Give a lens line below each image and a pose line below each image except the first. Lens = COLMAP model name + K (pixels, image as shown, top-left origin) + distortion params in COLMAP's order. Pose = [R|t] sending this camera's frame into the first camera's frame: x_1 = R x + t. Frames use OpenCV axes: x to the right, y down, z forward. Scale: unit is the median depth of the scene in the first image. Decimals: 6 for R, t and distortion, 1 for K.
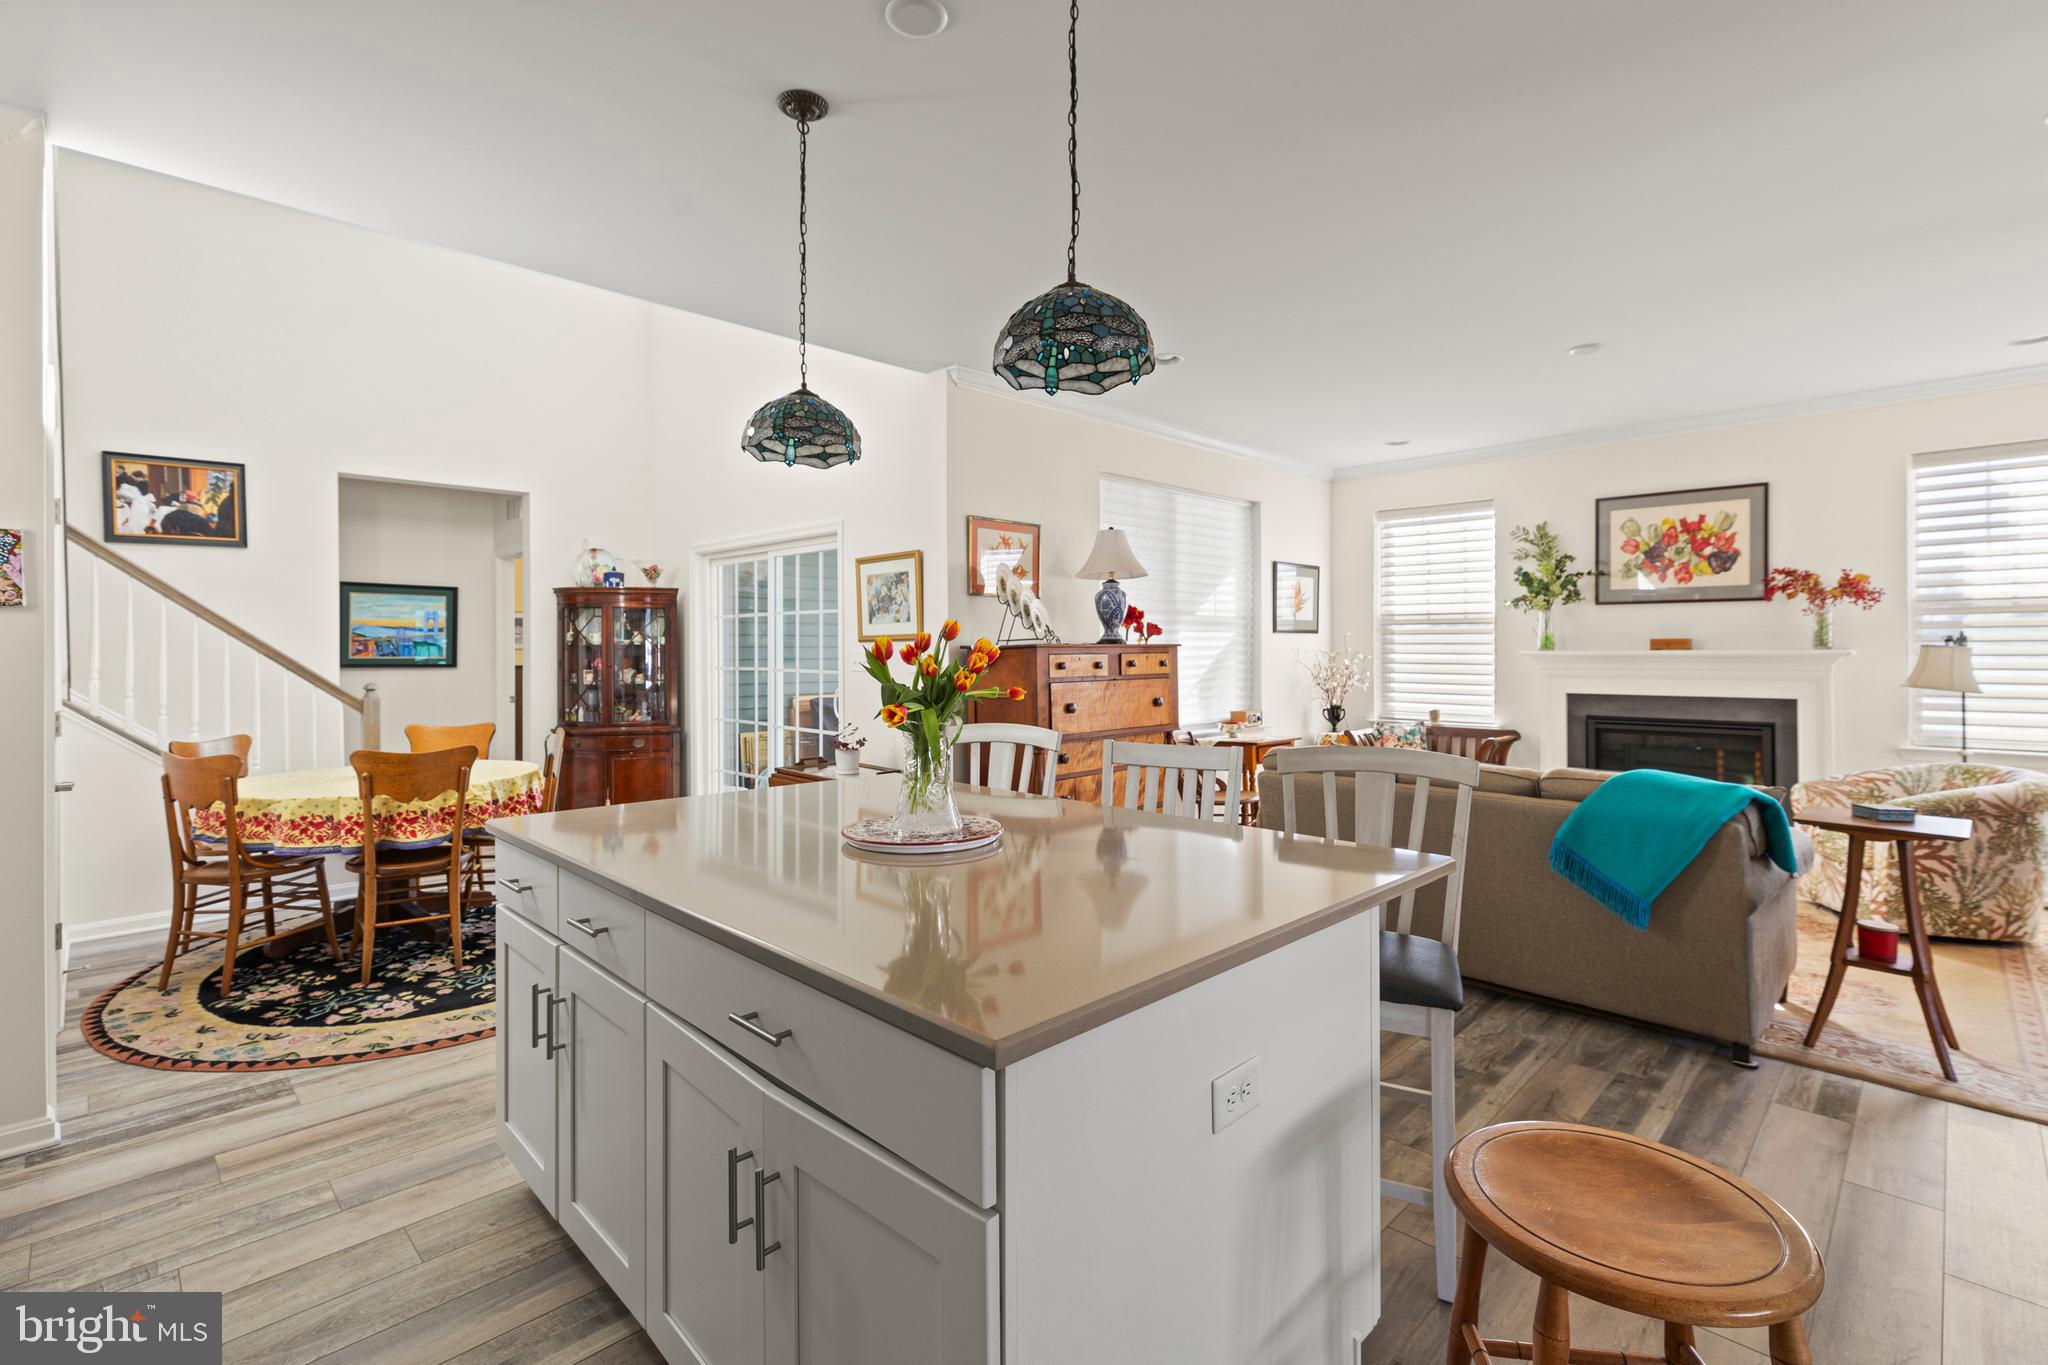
lens RADIAL K [[939.0, 0, 1040.5], [0, 939.0, 651.8], [0, 0, 1]] dist [-0.002321, 0.013596]
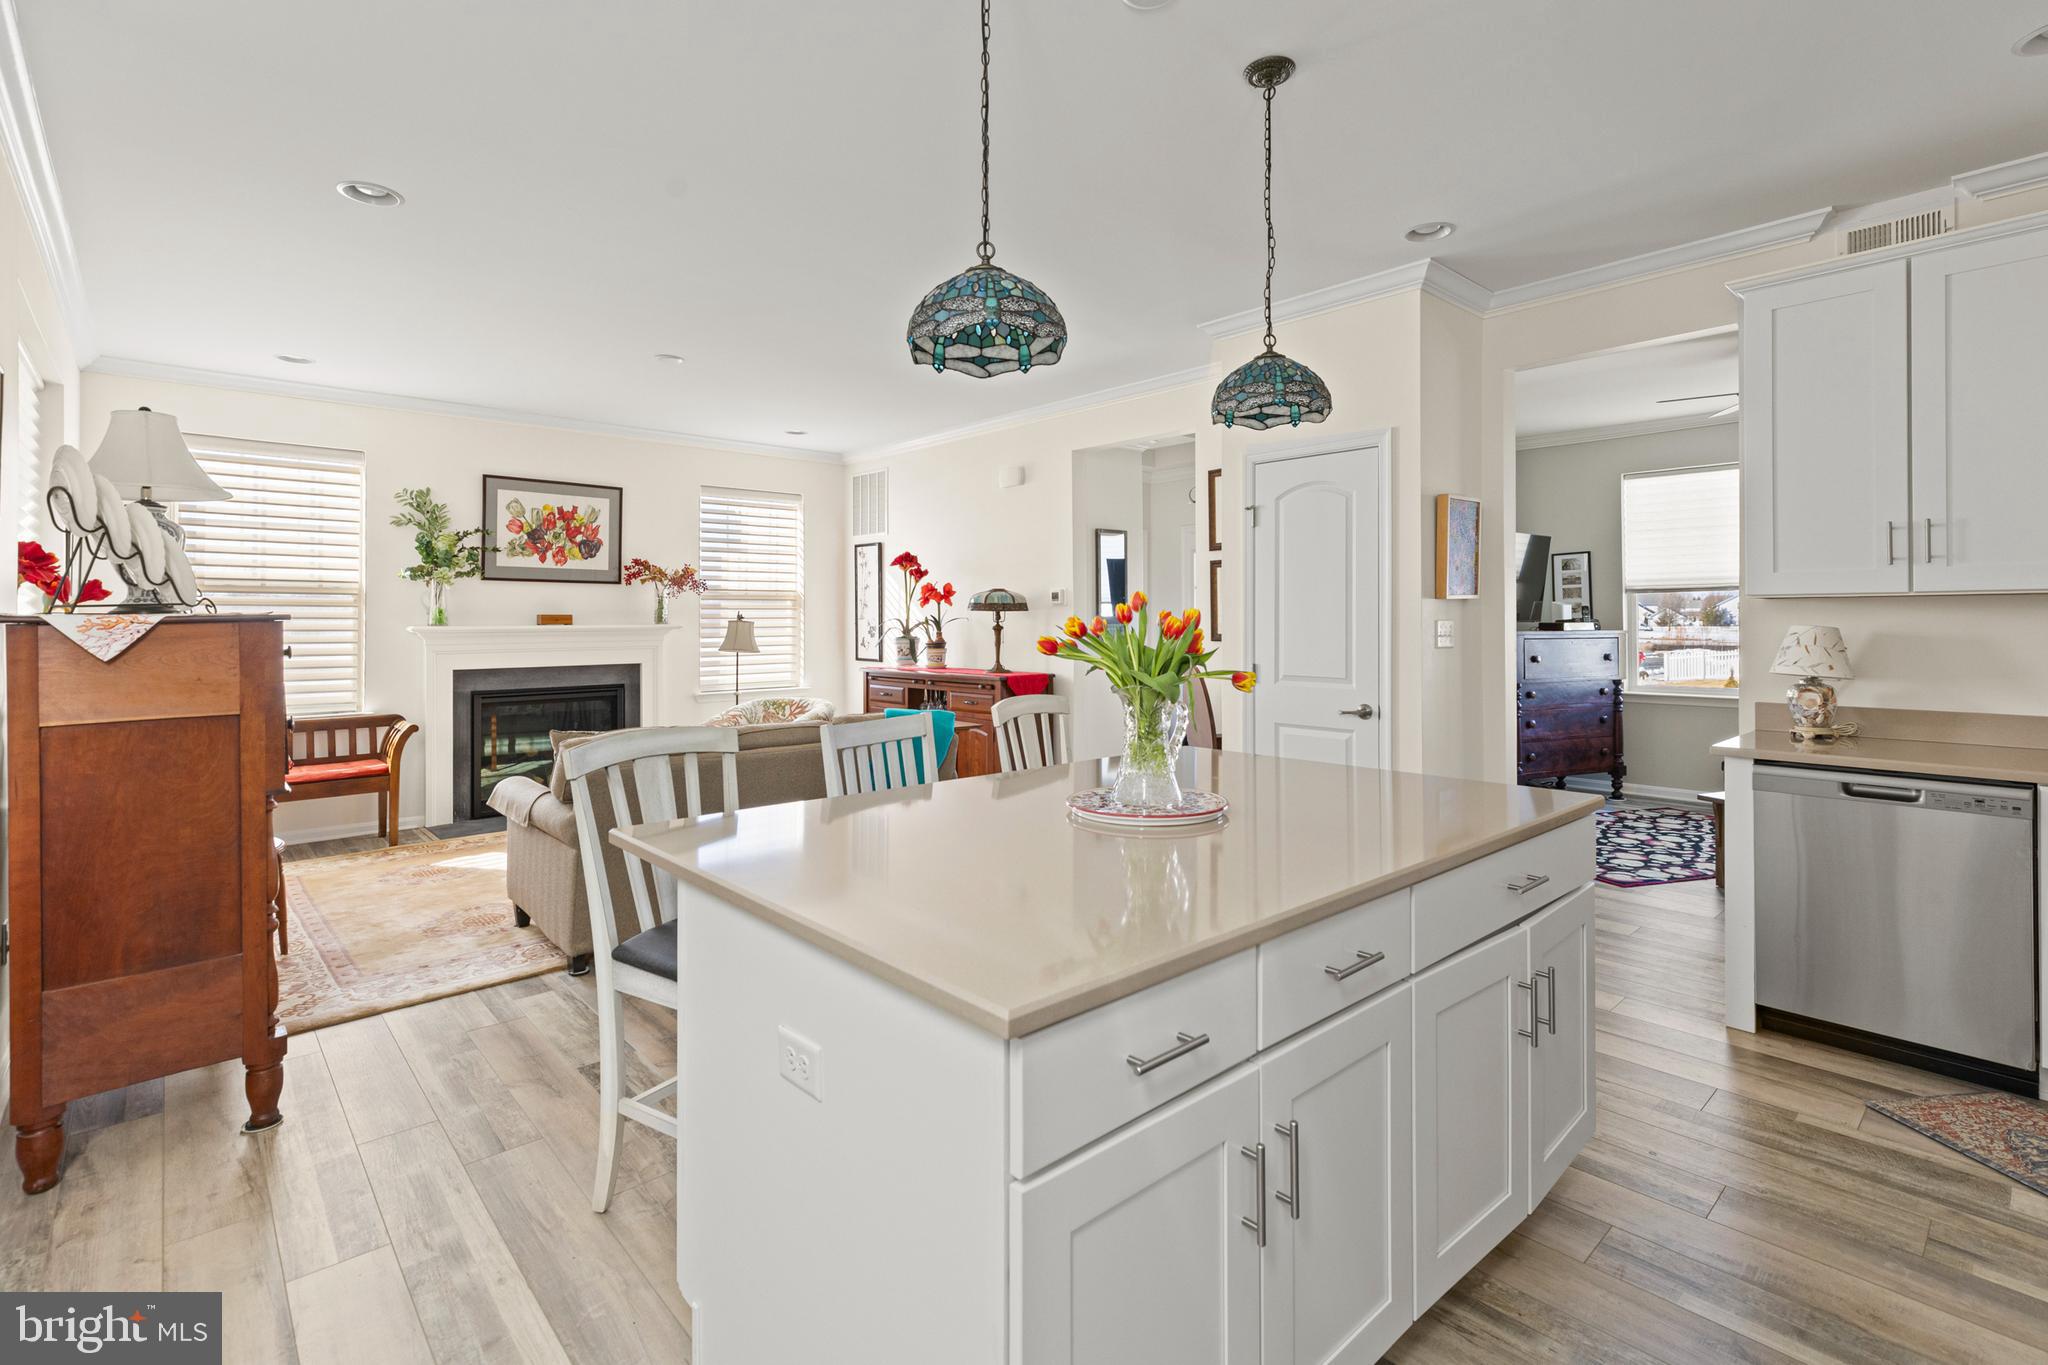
lens RADIAL K [[947.3, 0, 1026.1], [0, 947.3, 613.4], [0, 0, 1]] dist [0.001299, 0.000061]
pose [[0.045671, 0.009710, 0.998909, -0.432096], [0.004791, 0.999939, -0.009939, -0.001768], [-0.998945, 0.005239, 0.045622, 0.418307]]
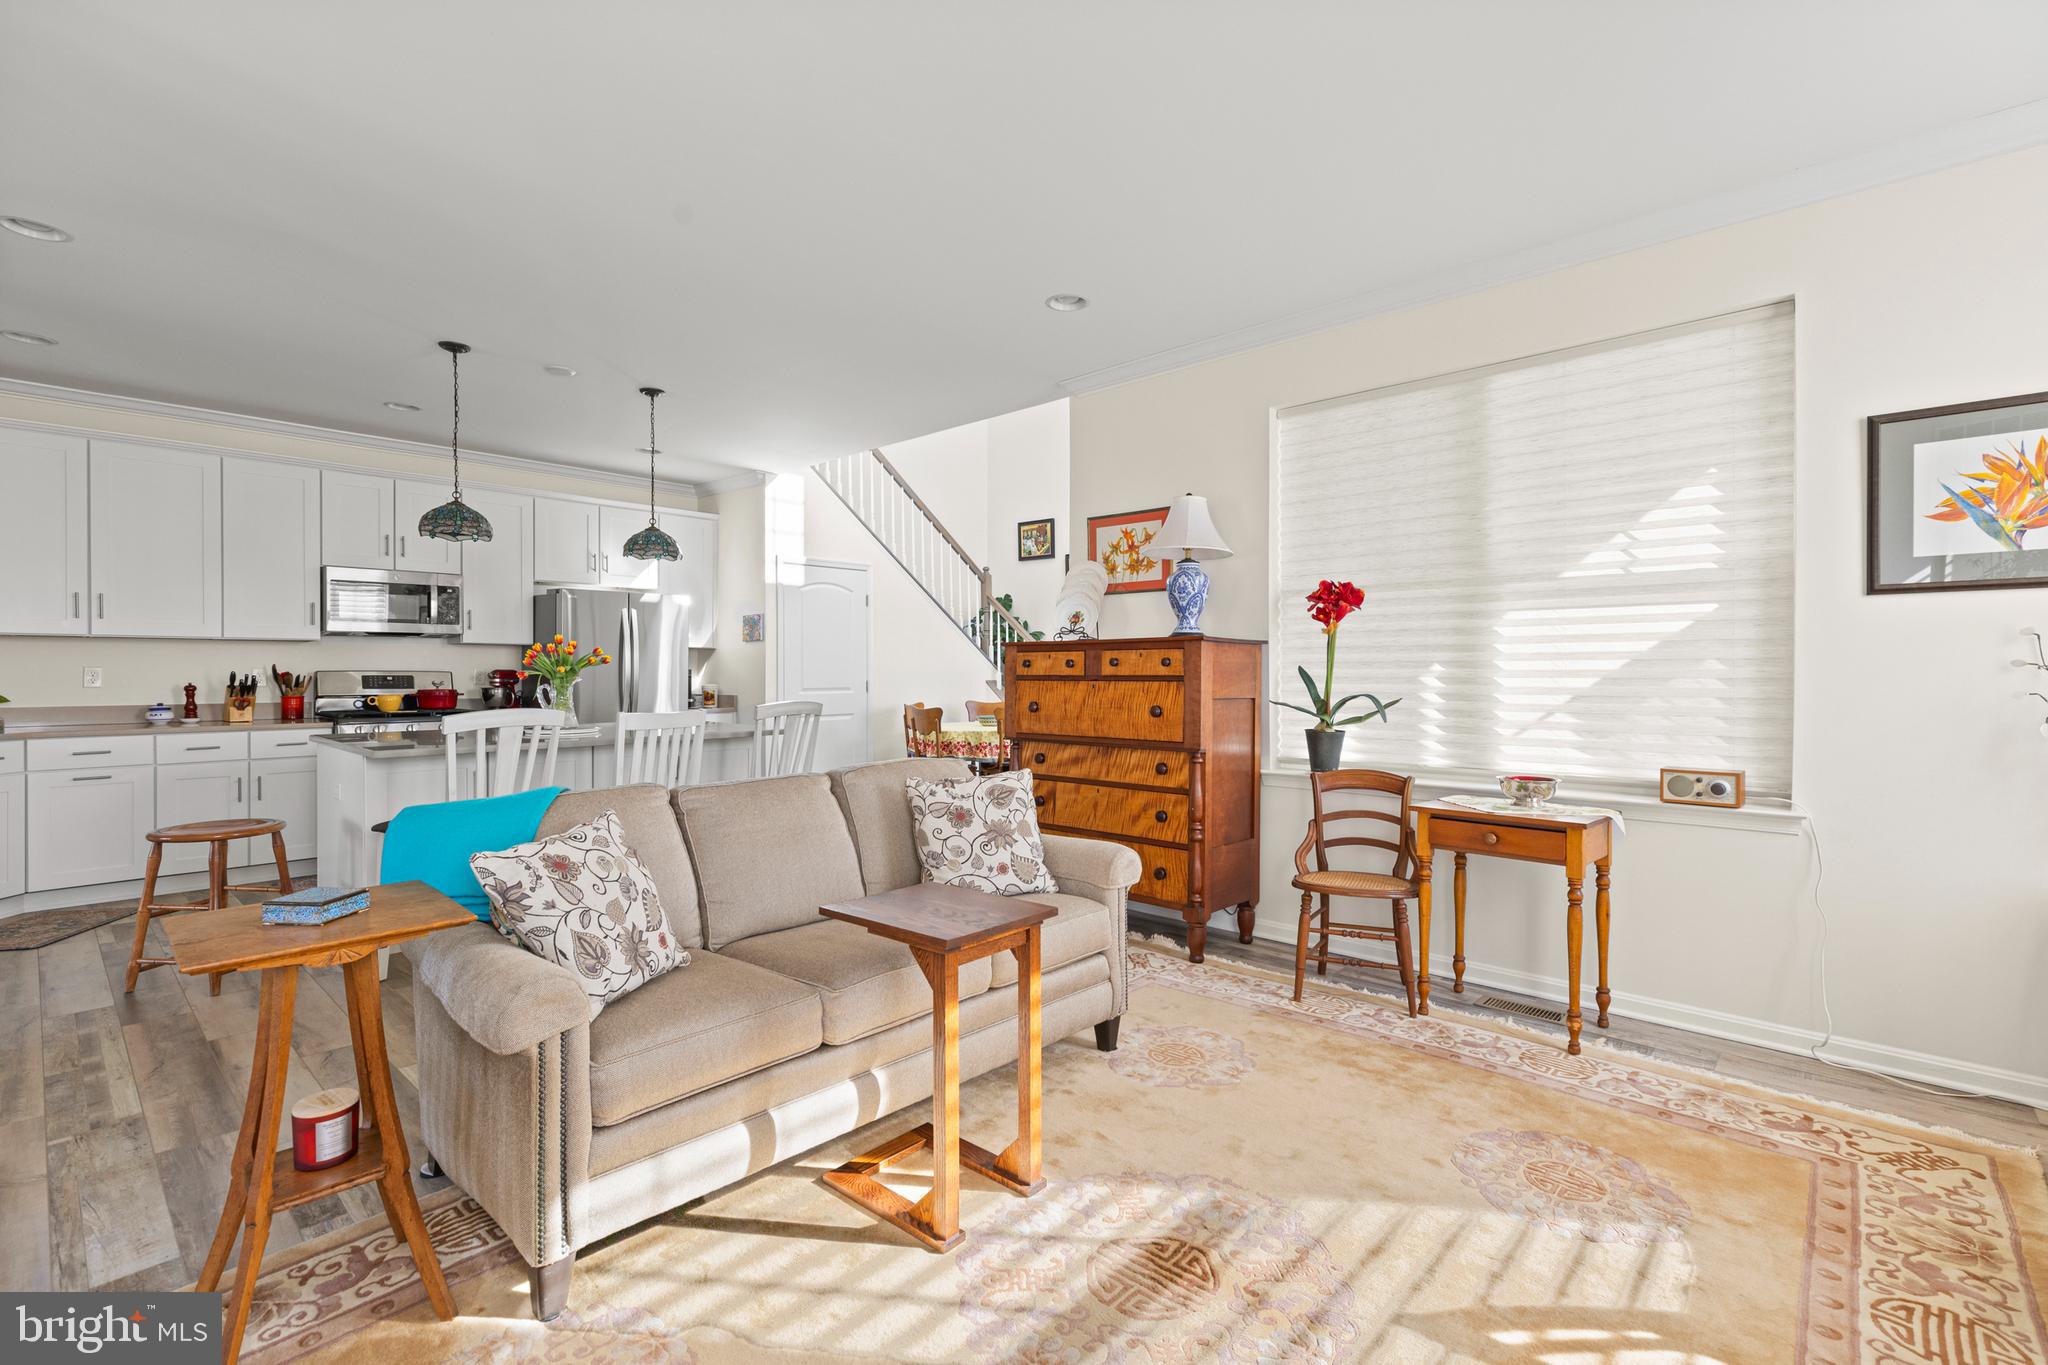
lens RADIAL K [[915.3, 0, 1022.1], [0, 915.3, 673.7], [0, 0, 1]] dist [0.004081, 0.000721]
pose [[0.035633, 0.007421, -0.999337, 0.789424], [-0.001102, 0.999972, 0.007386, 0.014076], [0.999364, 0.000839, 0.035640, 0.773092]]
